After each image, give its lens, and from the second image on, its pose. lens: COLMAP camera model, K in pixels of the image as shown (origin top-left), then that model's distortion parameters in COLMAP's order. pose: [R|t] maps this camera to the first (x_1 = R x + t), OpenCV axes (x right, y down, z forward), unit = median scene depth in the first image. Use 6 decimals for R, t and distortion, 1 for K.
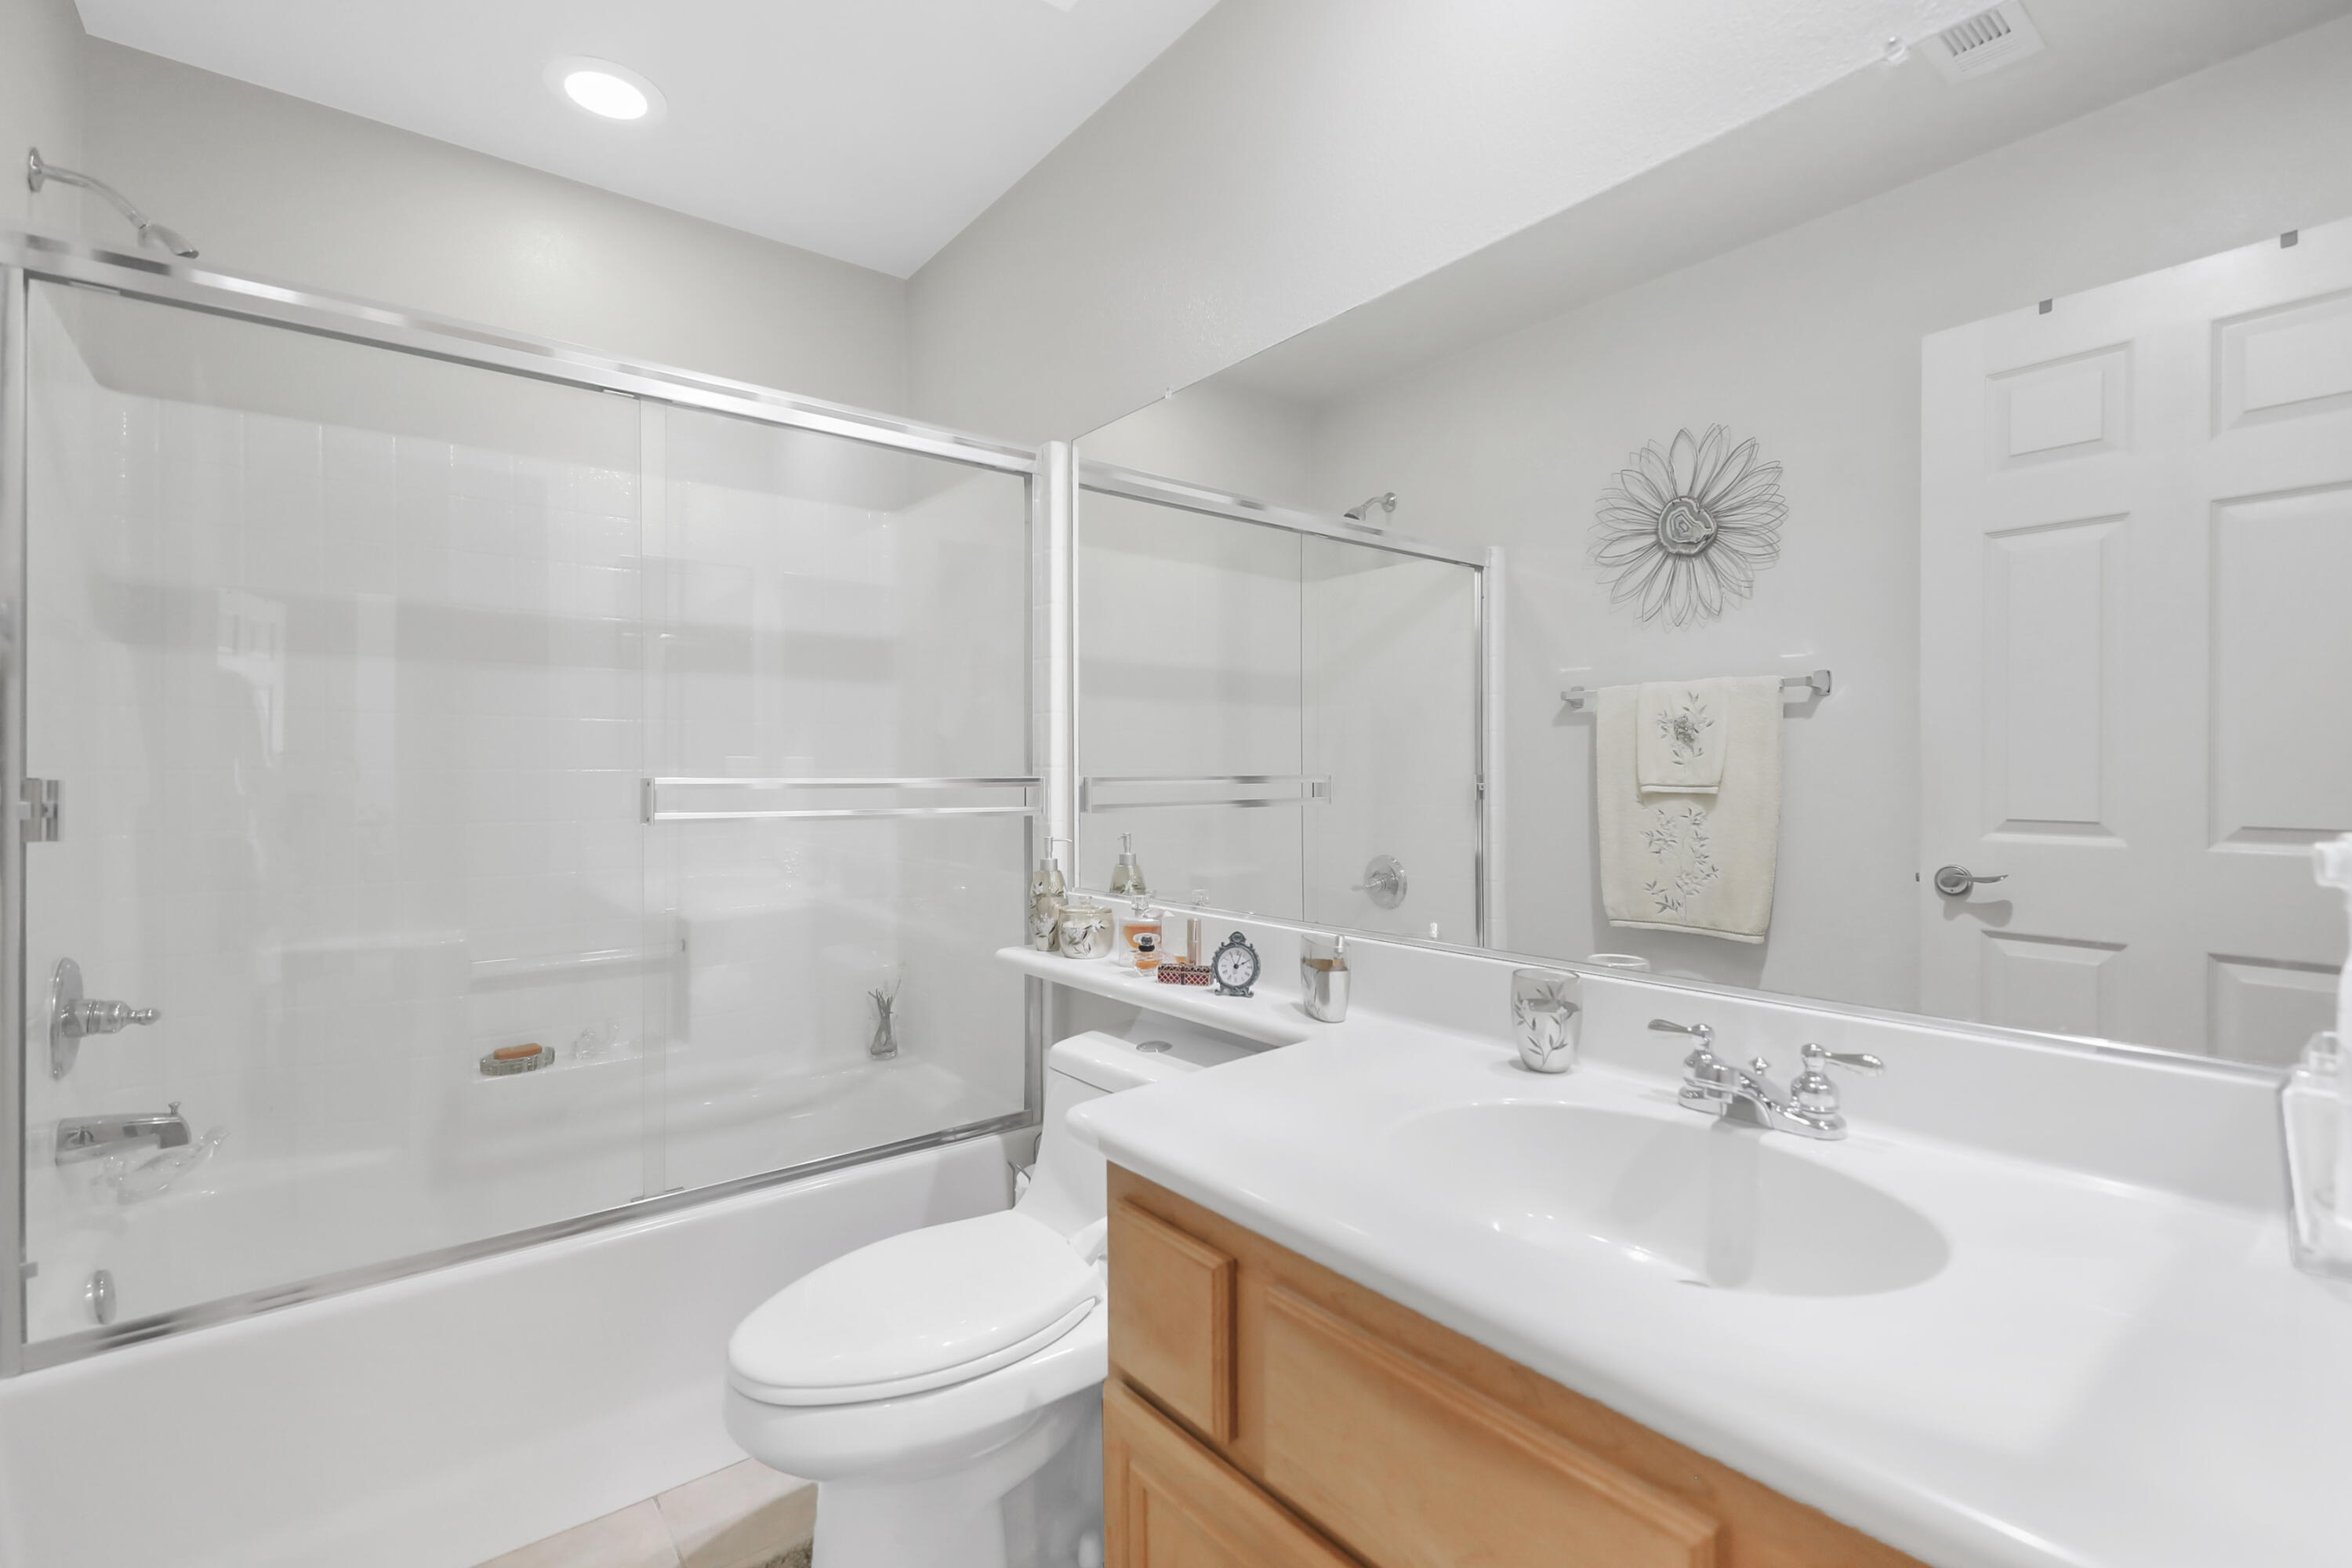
lens RADIAL K [[1017.0, 0, 1175.0], [0, 1017.0, 766.0], [0, 0, 1]] dist [-0.000220, -0.001247]
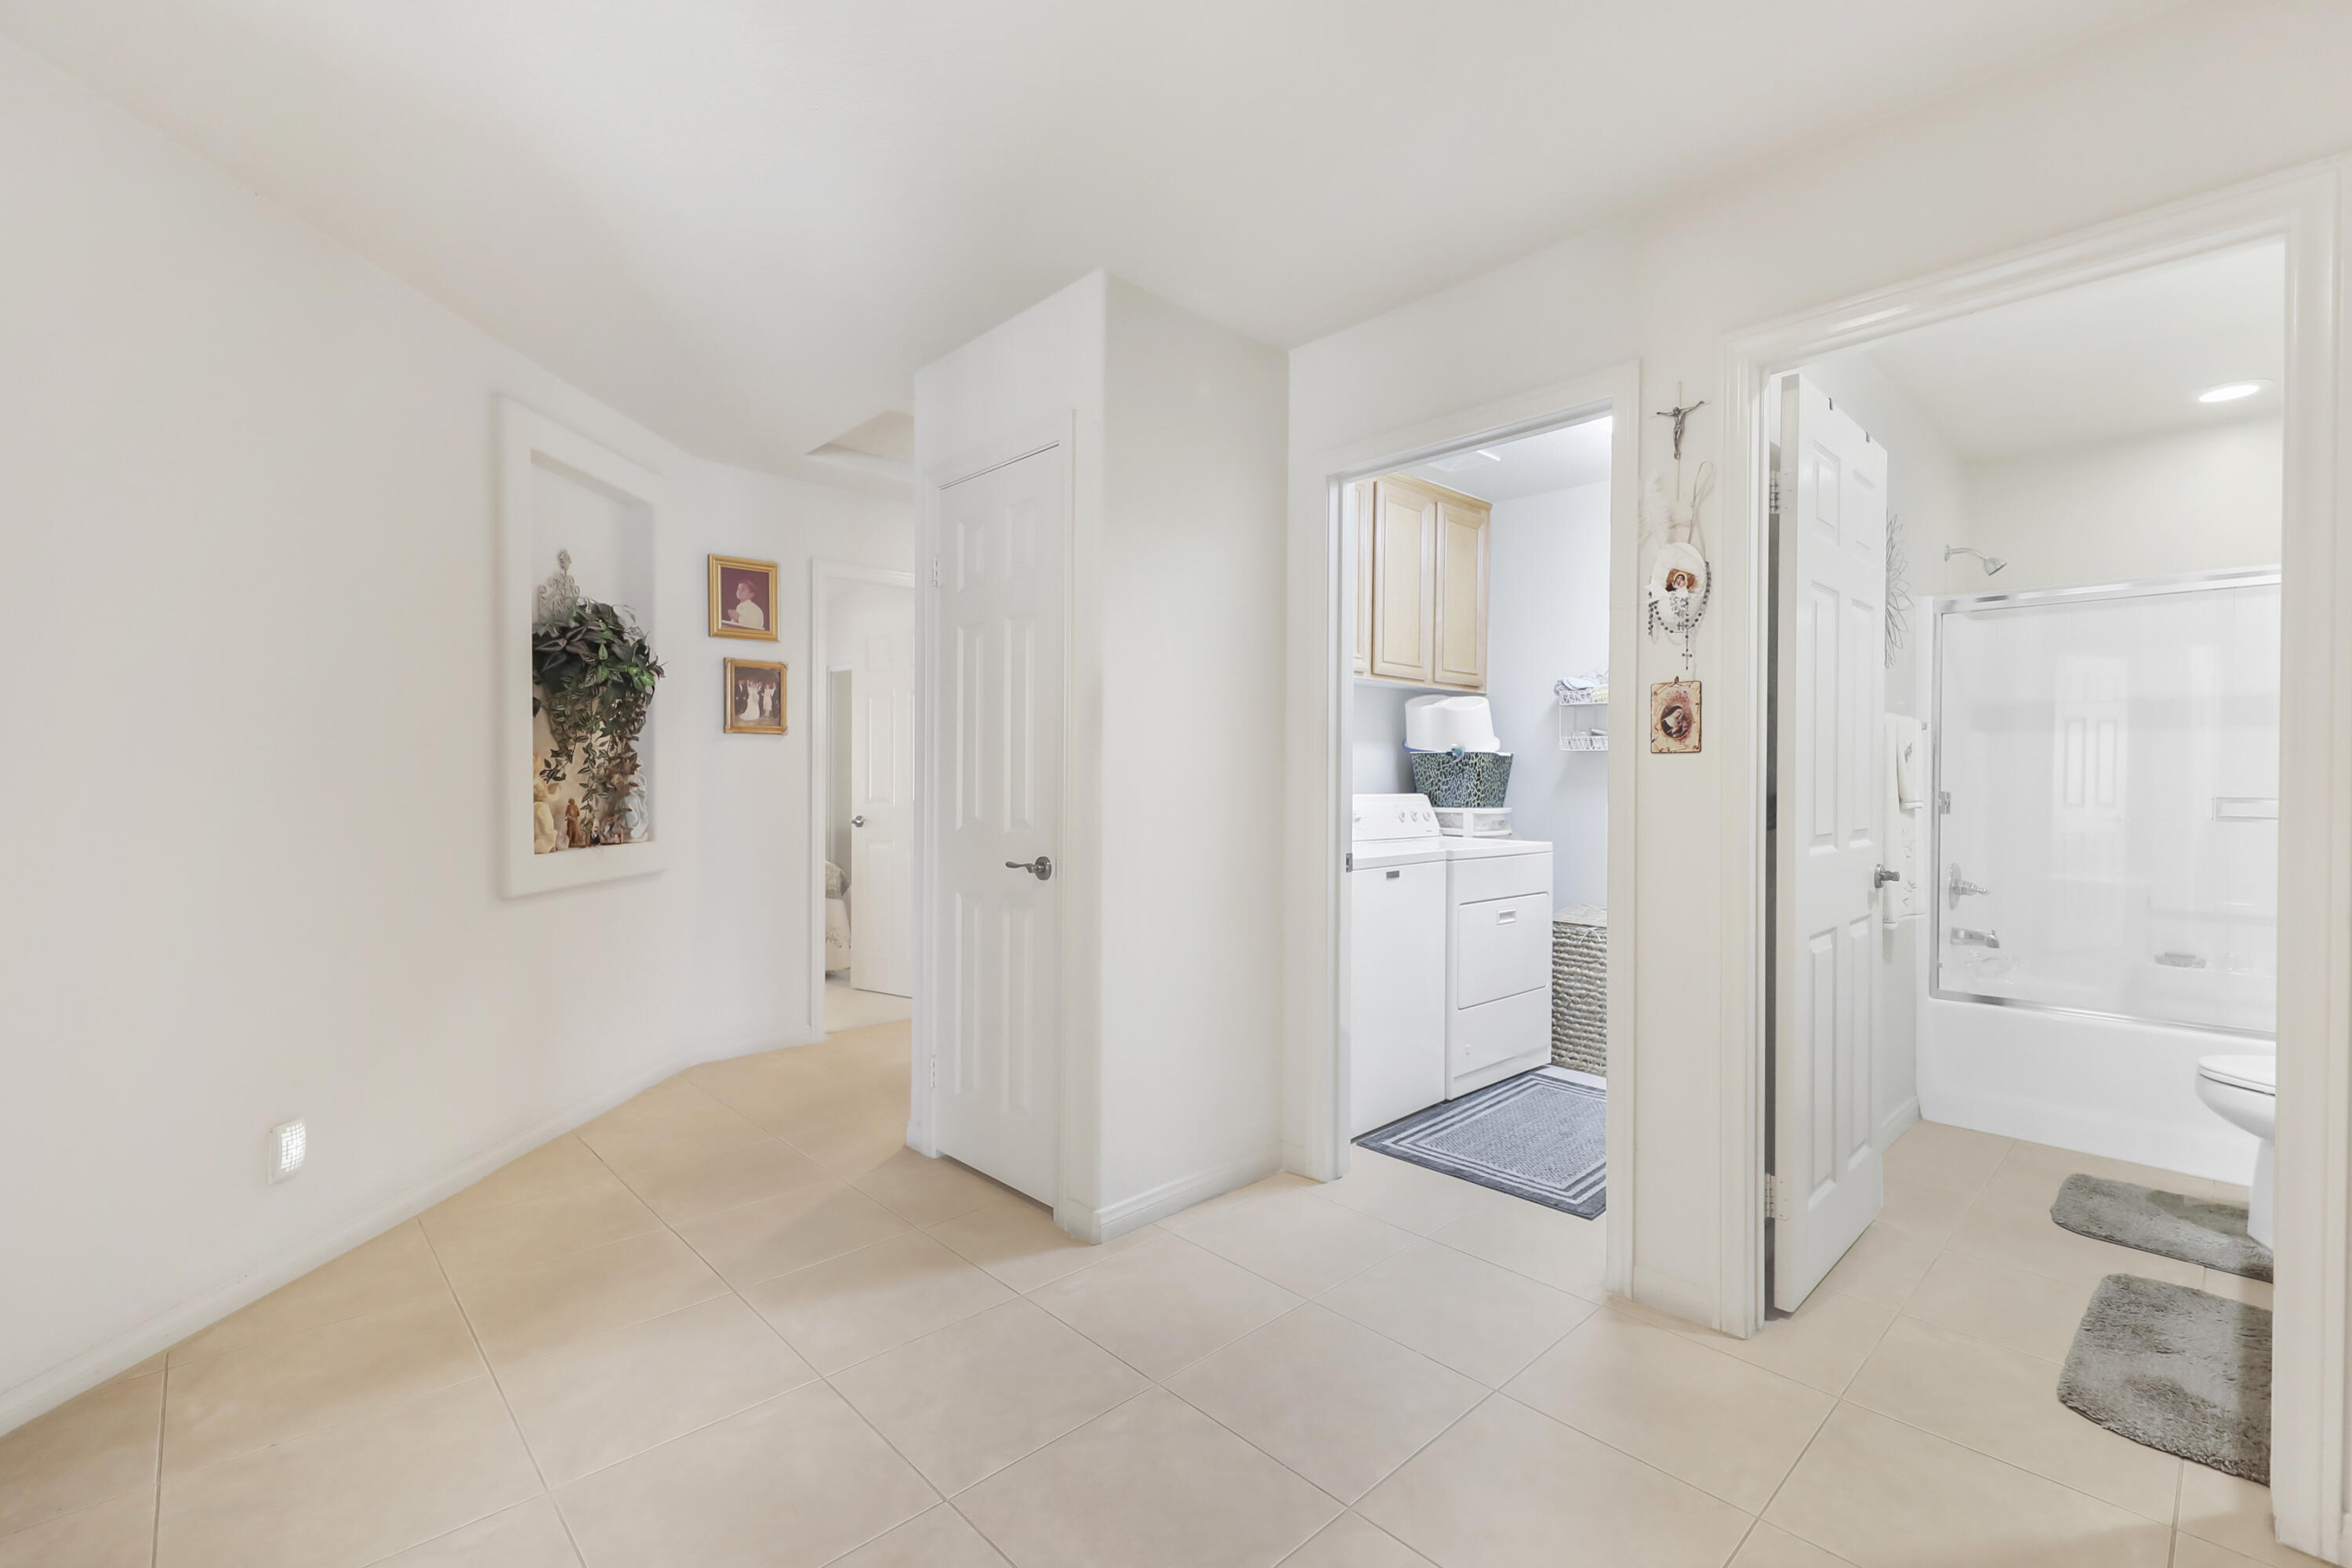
lens RADIAL K [[1017.0, 0, 1175.2], [0, 1017.0, 768.8], [0, 0, 1]] dist [-0.000220, -0.001247]
pose [[0.074261, 0.010553, -0.997183, 1.215063], [-0.005818, 0.999932, 0.010149, -0.050365], [0.997222, 0.005048, 0.074318, -1.063810]]
